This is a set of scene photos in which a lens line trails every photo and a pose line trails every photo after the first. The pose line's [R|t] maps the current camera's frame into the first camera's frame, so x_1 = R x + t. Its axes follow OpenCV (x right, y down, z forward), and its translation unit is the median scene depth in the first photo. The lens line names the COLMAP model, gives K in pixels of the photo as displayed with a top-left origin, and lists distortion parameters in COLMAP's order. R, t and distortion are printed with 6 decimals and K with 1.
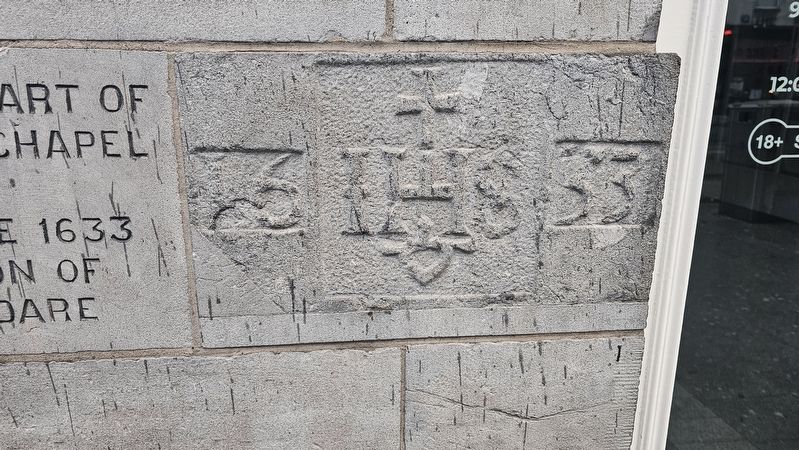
lens RADIAL K [[519.0, 0, 399.5], [0, 519.0, 225.0], [0, 0, 1]] dist [0.054931, -0.062982]
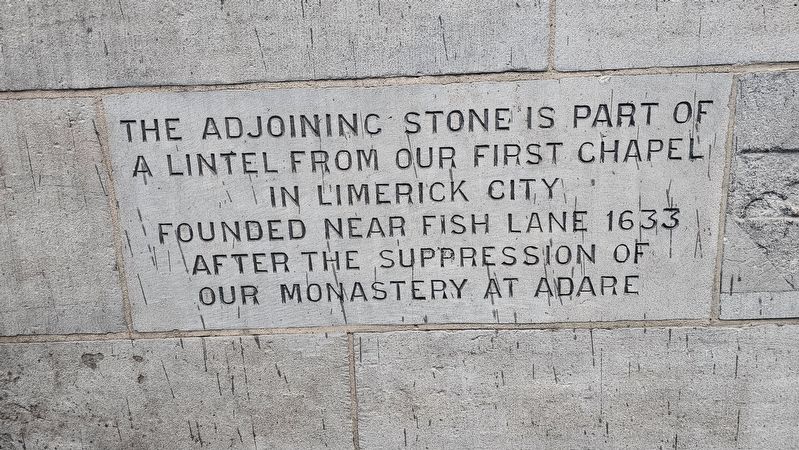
lens RADIAL K [[519.0, 0, 399.5], [0, 519.0, 225.0], [0, 0, 1]] dist [0.054931, -0.062982]
pose [[0.992868, -0.015778, -0.118173, -1.010805], [0.011547, 0.999270, -0.036403, 0.059895], [0.118661, 0.034779, 0.992326, -0.287846]]
